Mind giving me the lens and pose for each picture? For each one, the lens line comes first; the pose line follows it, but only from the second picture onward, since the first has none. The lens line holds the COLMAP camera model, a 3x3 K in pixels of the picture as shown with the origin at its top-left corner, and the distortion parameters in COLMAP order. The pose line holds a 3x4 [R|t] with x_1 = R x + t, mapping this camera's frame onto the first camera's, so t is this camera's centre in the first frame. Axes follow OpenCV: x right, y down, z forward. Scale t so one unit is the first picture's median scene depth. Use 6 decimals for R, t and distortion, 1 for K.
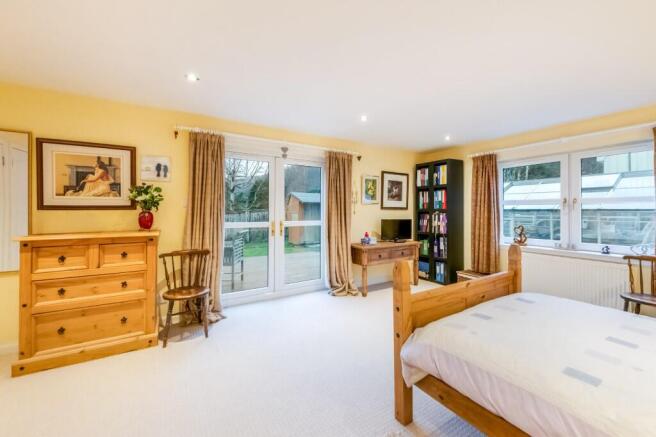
lens RADIAL K [[264.7, 0, 335.4], [0, 264.7, 207.4], [0, 0, 1]] dist [-0.000315, -0.000884]
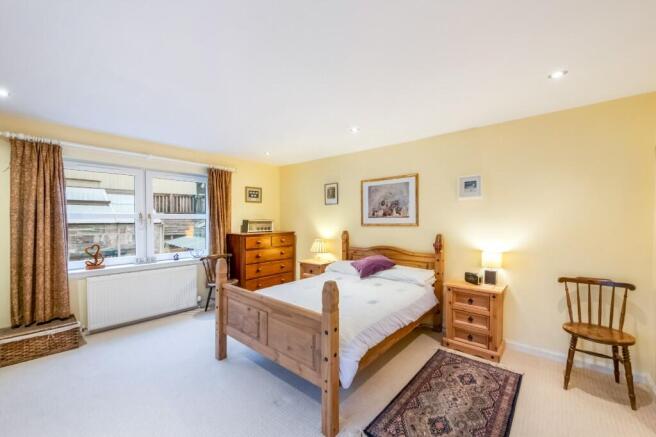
lens RADIAL K [[264.7, 0, 334.8], [0, 264.7, 225.0], [0, 0, 1]] dist [-0.000315, -0.000884]
pose [[-0.295052, -0.013919, 0.955380, -0.389038], [-0.007003, 0.999899, 0.012405, -0.008782], [-0.955456, -0.003030, -0.295119, 0.694687]]
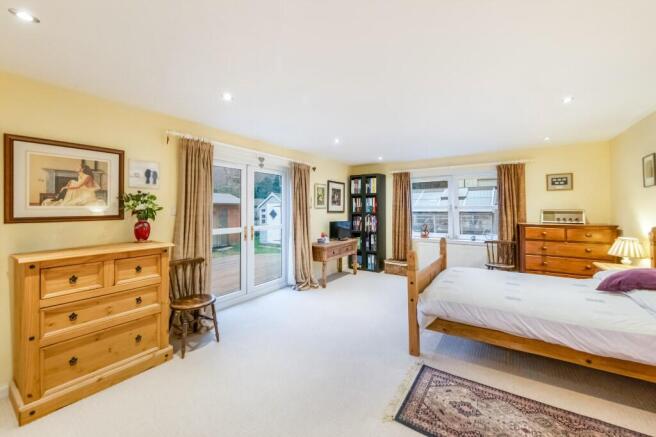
lens RADIAL K [[264.7, 0, 333.3], [0, 264.7, 204.8], [0, 0, 1]] dist [-0.000315, -0.000884]
pose [[0.908655, 0.002363, 0.417542, -0.447712], [-0.000392, 0.999988, -0.004805, -0.035479], [-0.417549, 0.004202, 0.908645, -0.116263]]
